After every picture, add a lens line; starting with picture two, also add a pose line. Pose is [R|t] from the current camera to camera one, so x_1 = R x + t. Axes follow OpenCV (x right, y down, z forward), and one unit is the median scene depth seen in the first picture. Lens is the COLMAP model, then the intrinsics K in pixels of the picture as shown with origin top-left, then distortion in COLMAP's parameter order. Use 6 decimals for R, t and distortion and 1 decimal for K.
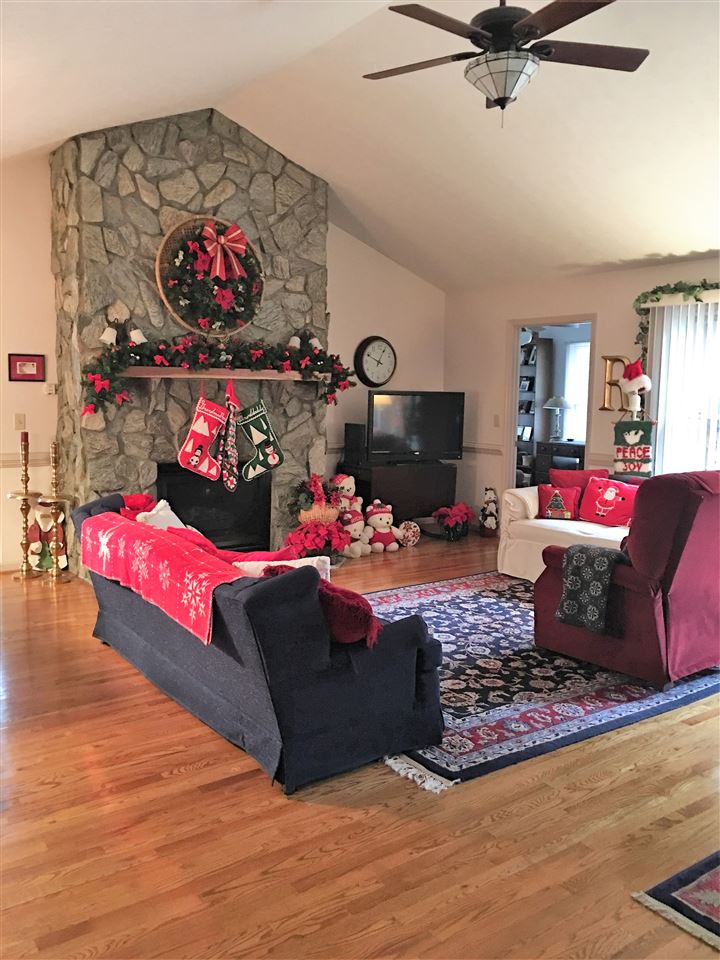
lens RADIAL K [[806.9, 0, 363.3], [0, 806.9, 474.5], [0, 0, 1]] dist [0.059469, -0.094199]
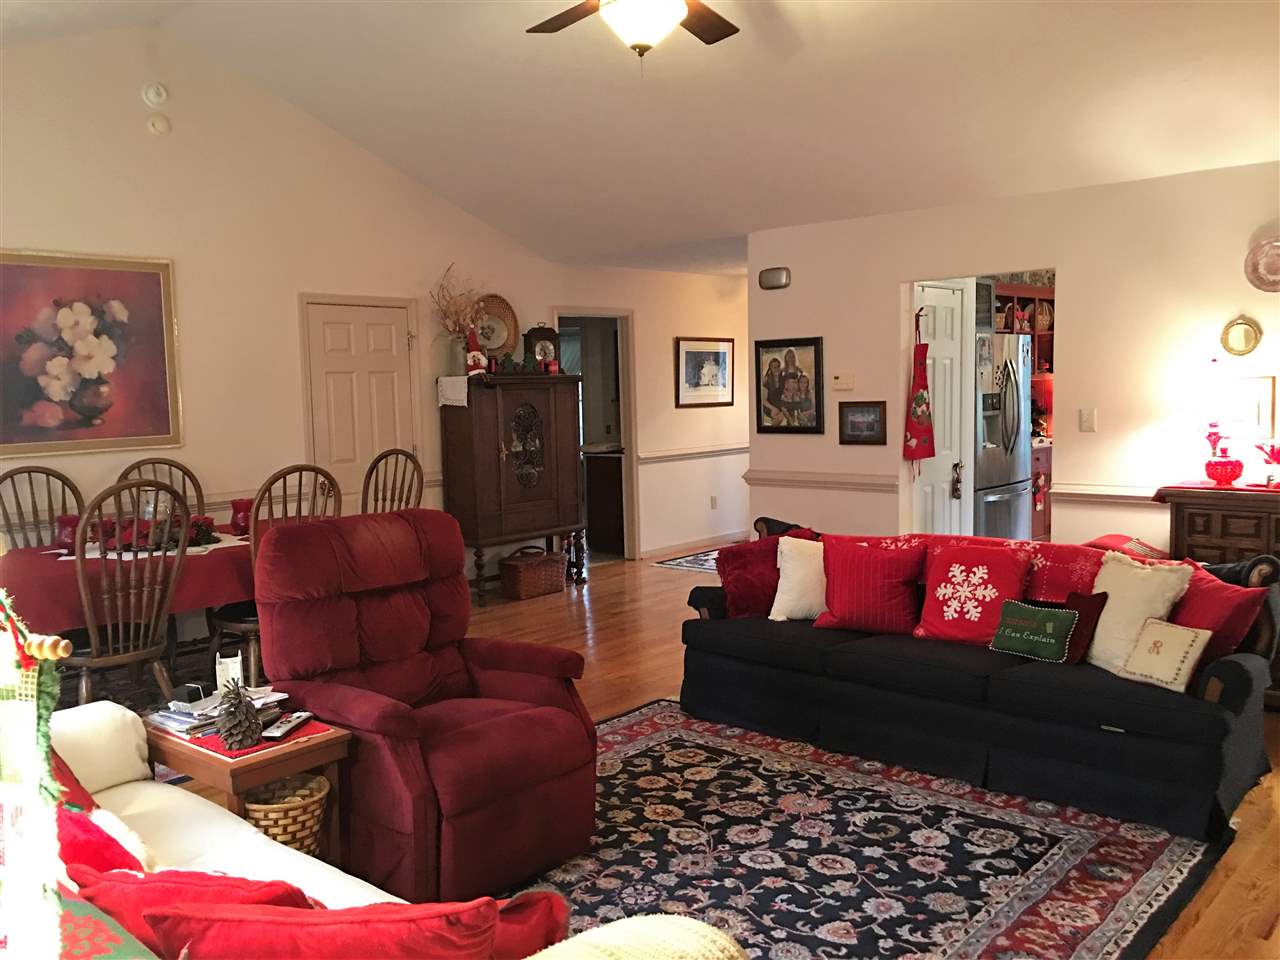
lens RADIAL K [[1075.8, 0, 637.8], [0, 1075.8, 479.6], [0, 0, 1]] dist [0.059469, -0.094199]
pose [[-0.972105, 0.031361, -0.232440, 0.377430], [-0.014065, 0.981443, 0.191237, -0.198845], [0.234124, 0.189171, -0.953625, 1.812275]]
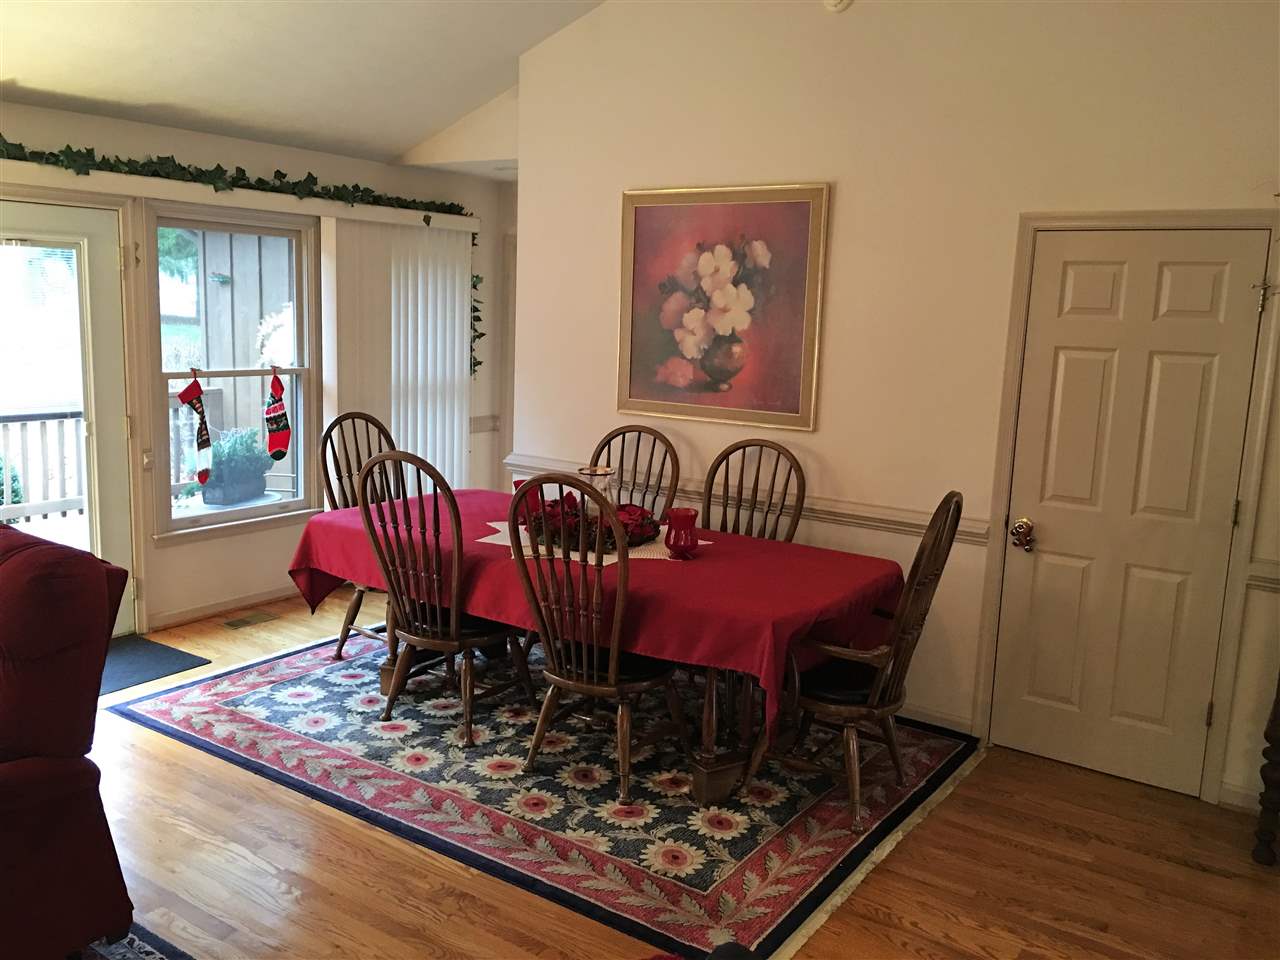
lens RADIAL K [[1075.8, 0, 626.7], [0, 1075.8, 472.5], [0, 0, 1]] dist [0.059469, -0.094199]
pose [[-0.349919, -0.174097, 0.920460, -0.335189], [0.059852, 0.976416, 0.207434, -0.154160], [-0.934866, 0.127676, -0.331247, 0.809052]]
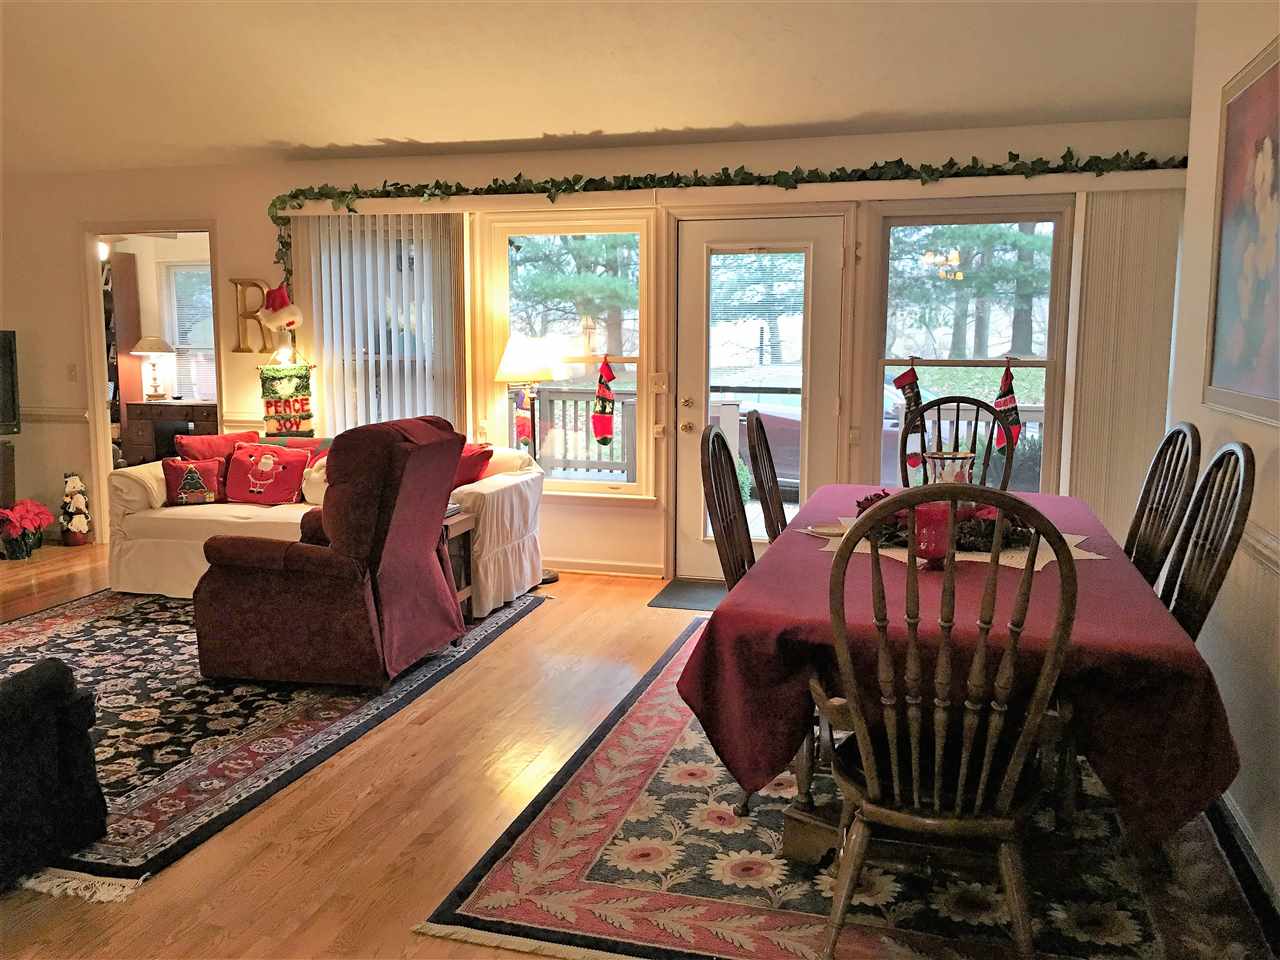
lens RADIAL K [[1075.8, 0, 641.1], [0, 1075.8, 476.4], [0, 0, 1]] dist [0.059469, -0.094199]
pose [[0.776021, -0.096124, 0.623340, -0.075053], [0.077079, 0.995364, 0.057534, 0.007918], [-0.625980, 0.003399, 0.779832, -0.002665]]
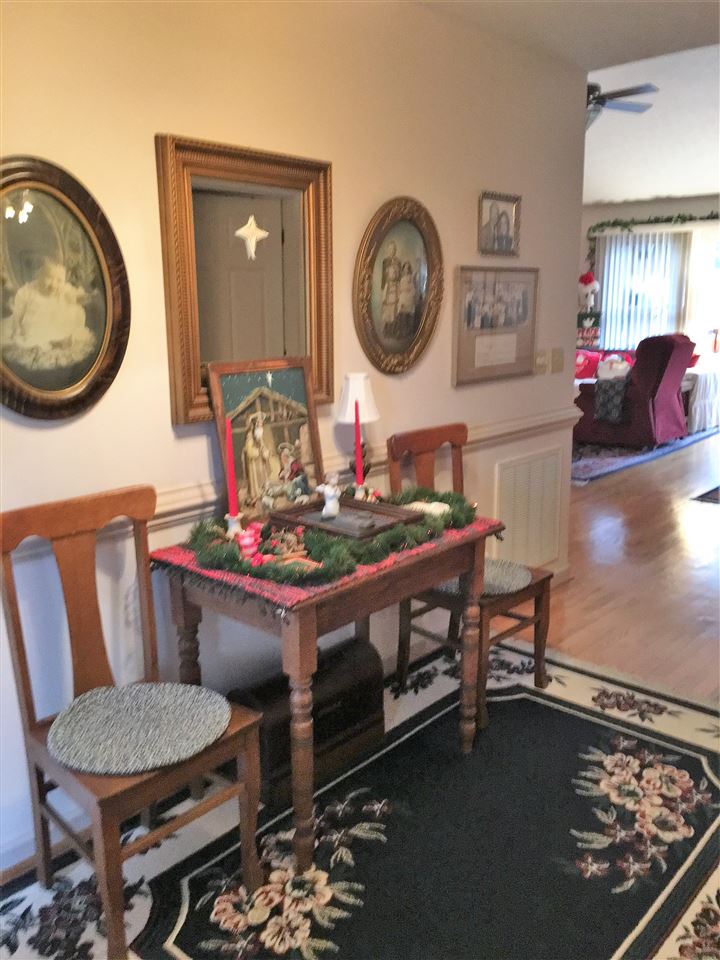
lens RADIAL K [[806.9, 0, 353.3], [0, 806.9, 472.0], [0, 0, 1]] dist [0.059469, -0.094199]
pose [[0.977372, -0.065714, 0.201061, -0.637920], [0.044694, 0.993215, 0.107361, 0.074134], [-0.206751, -0.095945, 0.973678, -0.643105]]
